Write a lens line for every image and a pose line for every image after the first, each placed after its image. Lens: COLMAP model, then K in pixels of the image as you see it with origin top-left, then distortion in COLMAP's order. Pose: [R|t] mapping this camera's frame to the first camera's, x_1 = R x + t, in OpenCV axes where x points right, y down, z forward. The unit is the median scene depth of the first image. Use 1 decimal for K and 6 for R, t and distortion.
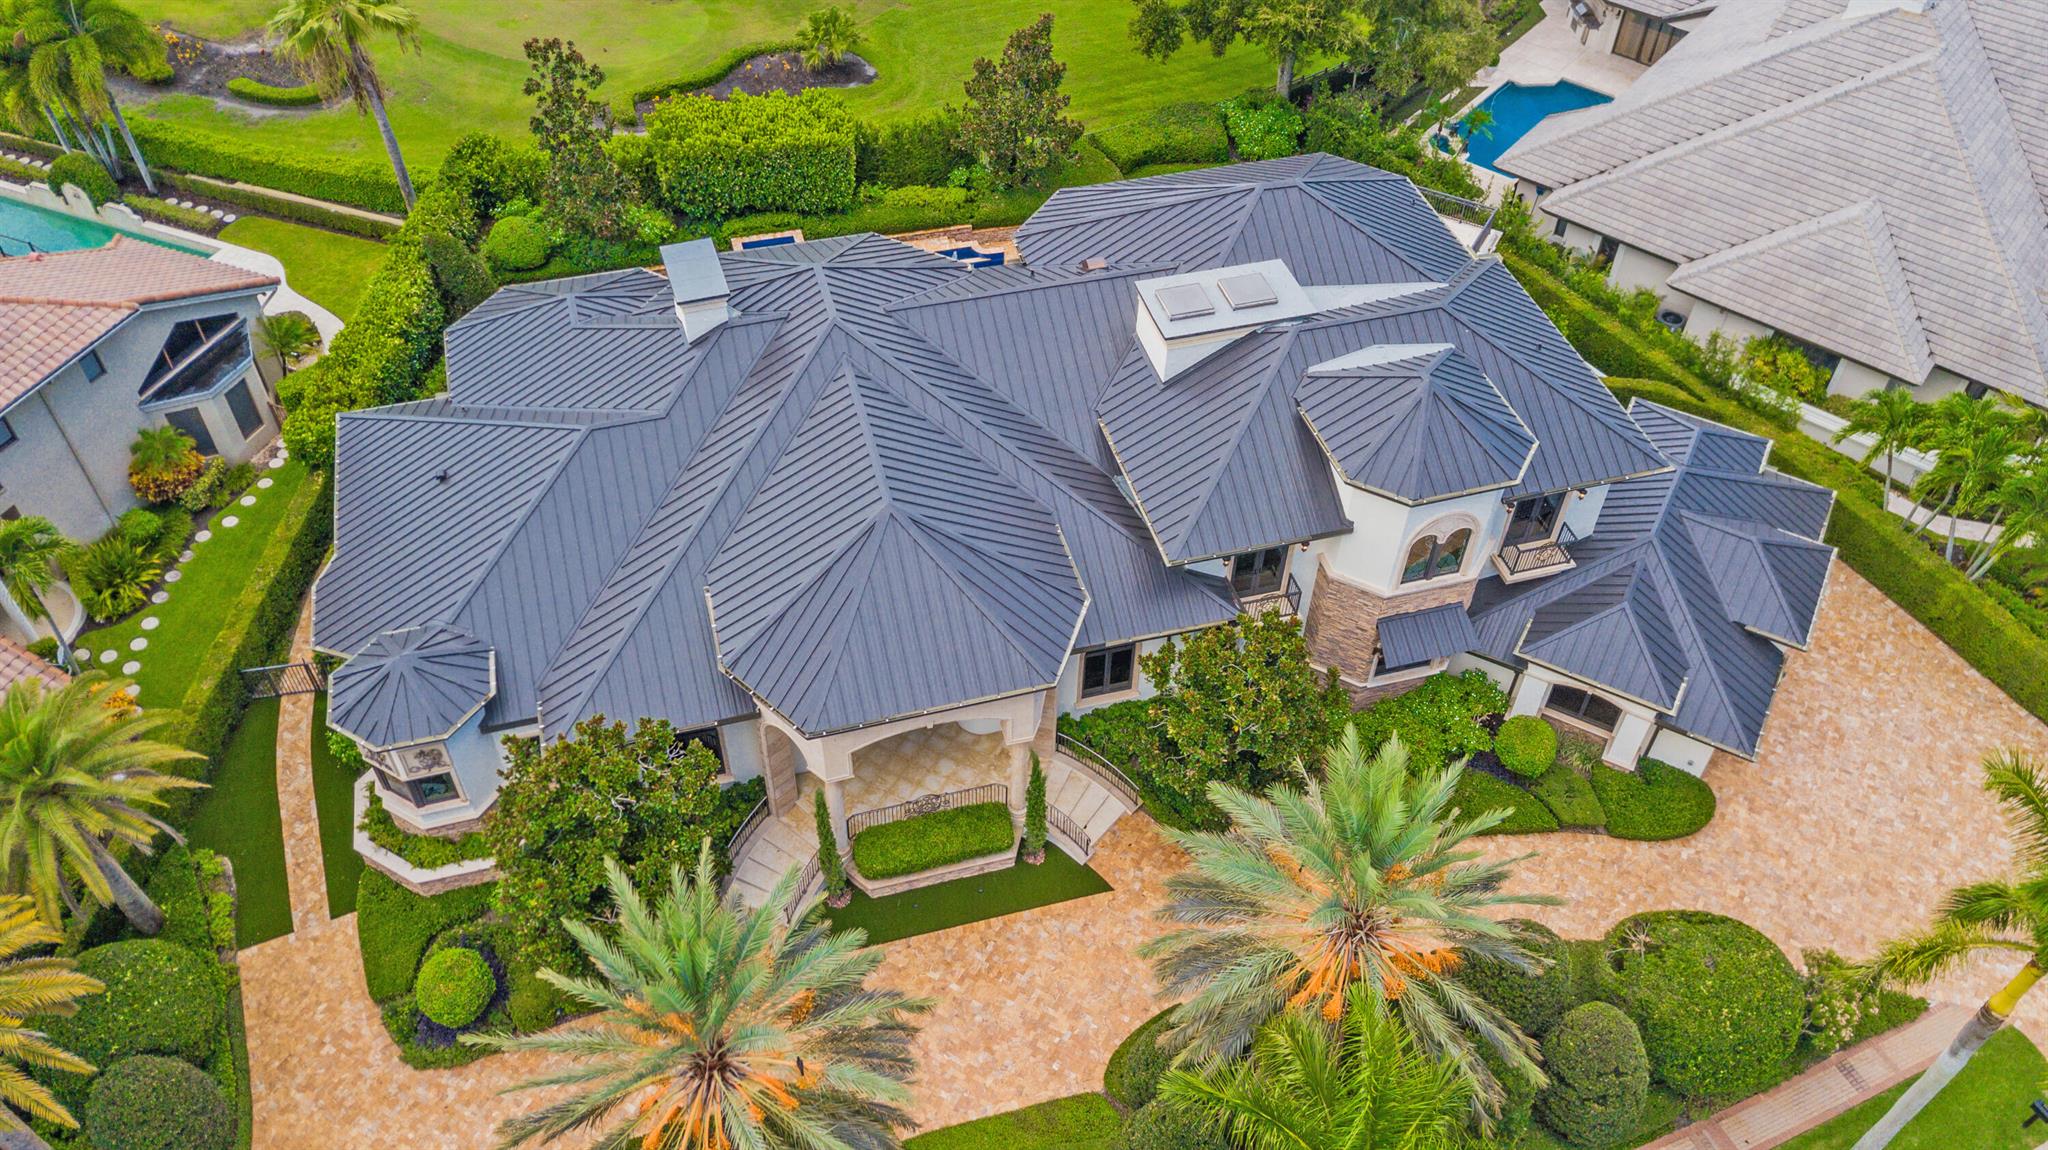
lens RADIAL K [[1533.9, 0, 1019.1], [0, 1533.9, 578.7], [0, 0, 1]] dist [-0.005555, -0.001837]
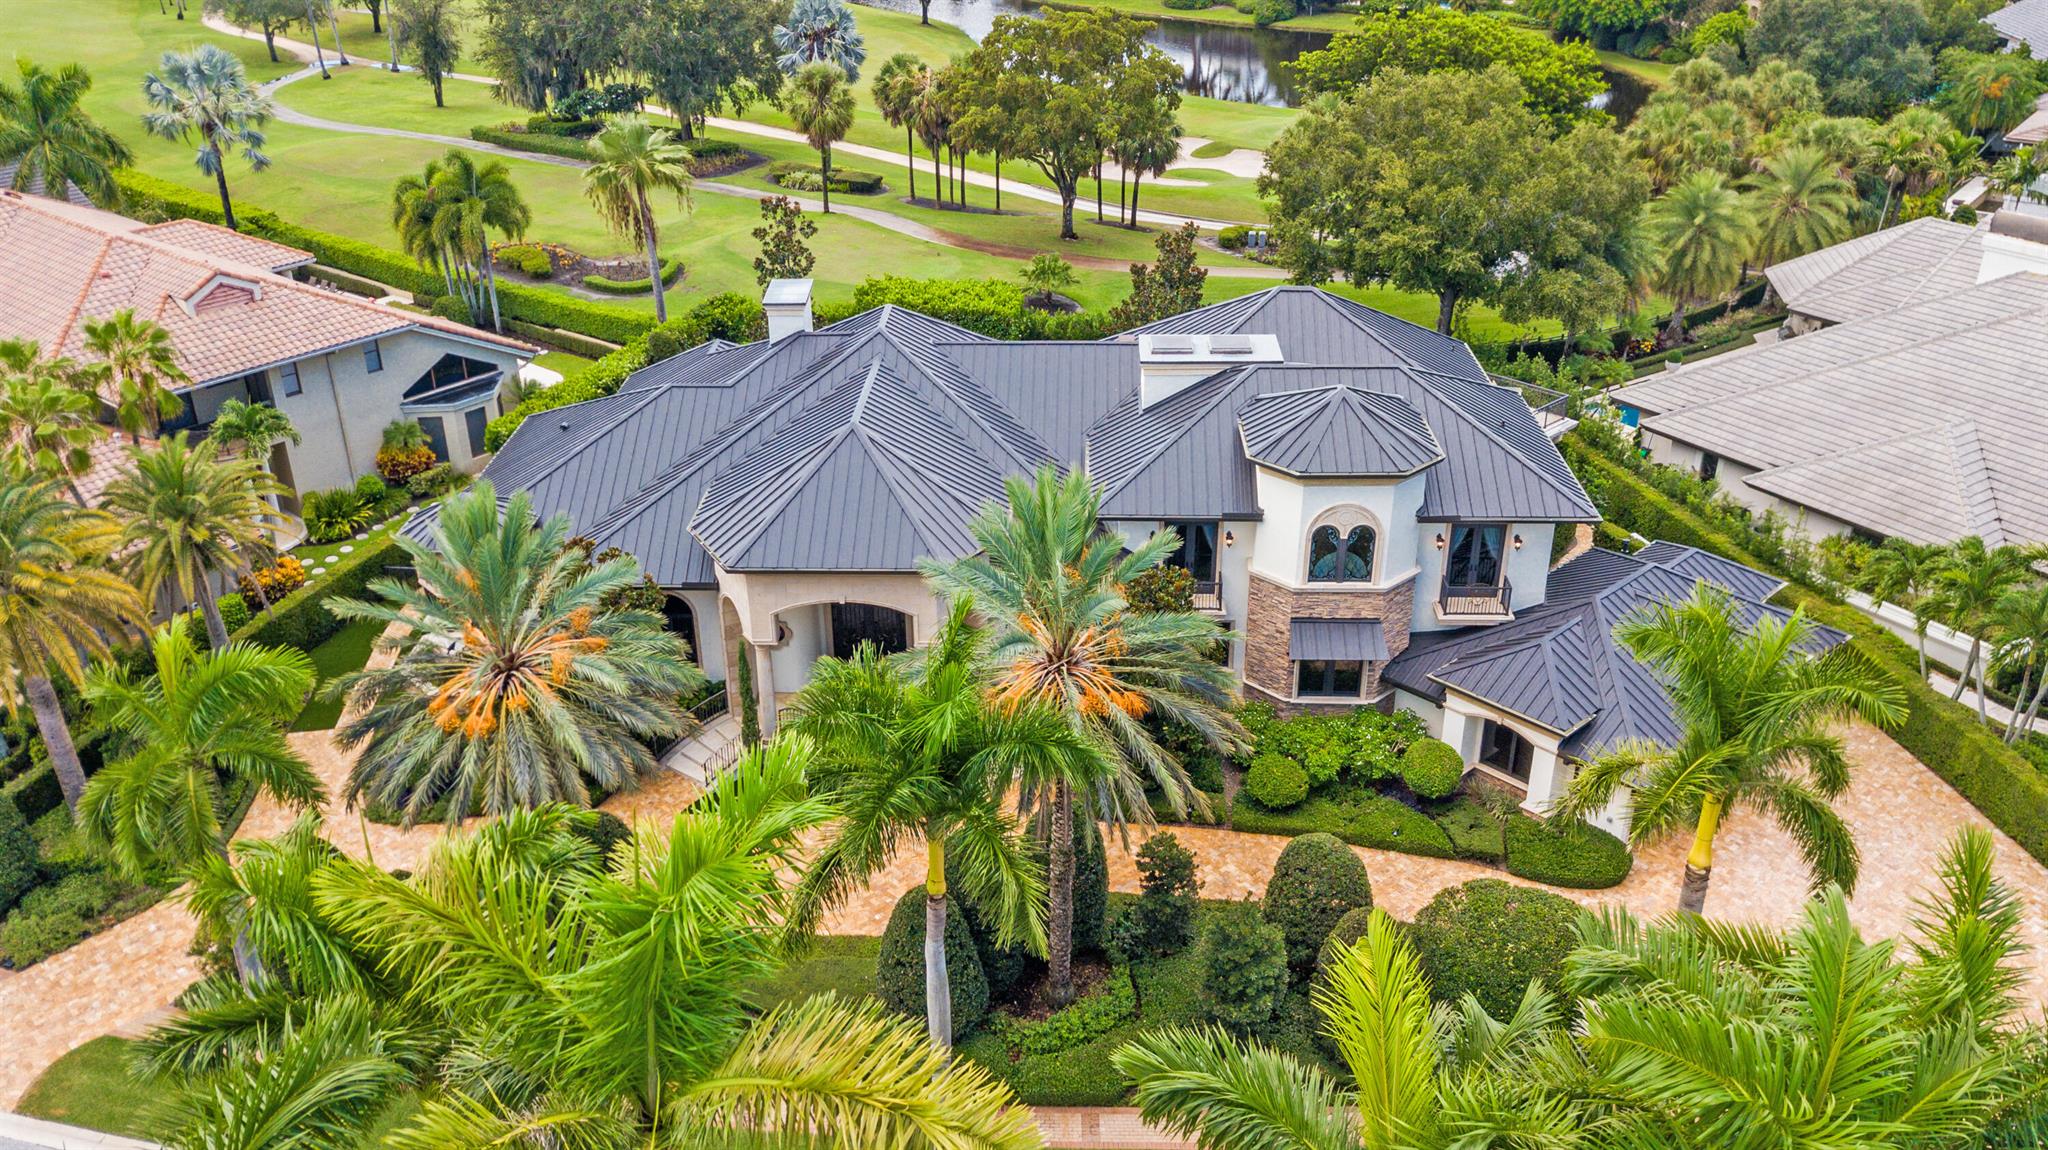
lens RADIAL K [[1626.4, 0, 1024.0], [0, 1626.4, 575.0], [0, 0, 1]] dist [-0.006236, -0.004826]
pose [[0.952717, 0.115364, -0.281107, 0.312771], [-0.202143, 0.931344, -0.302880, 0.318511], [0.226866, 0.345383, 0.910628, -0.067249]]
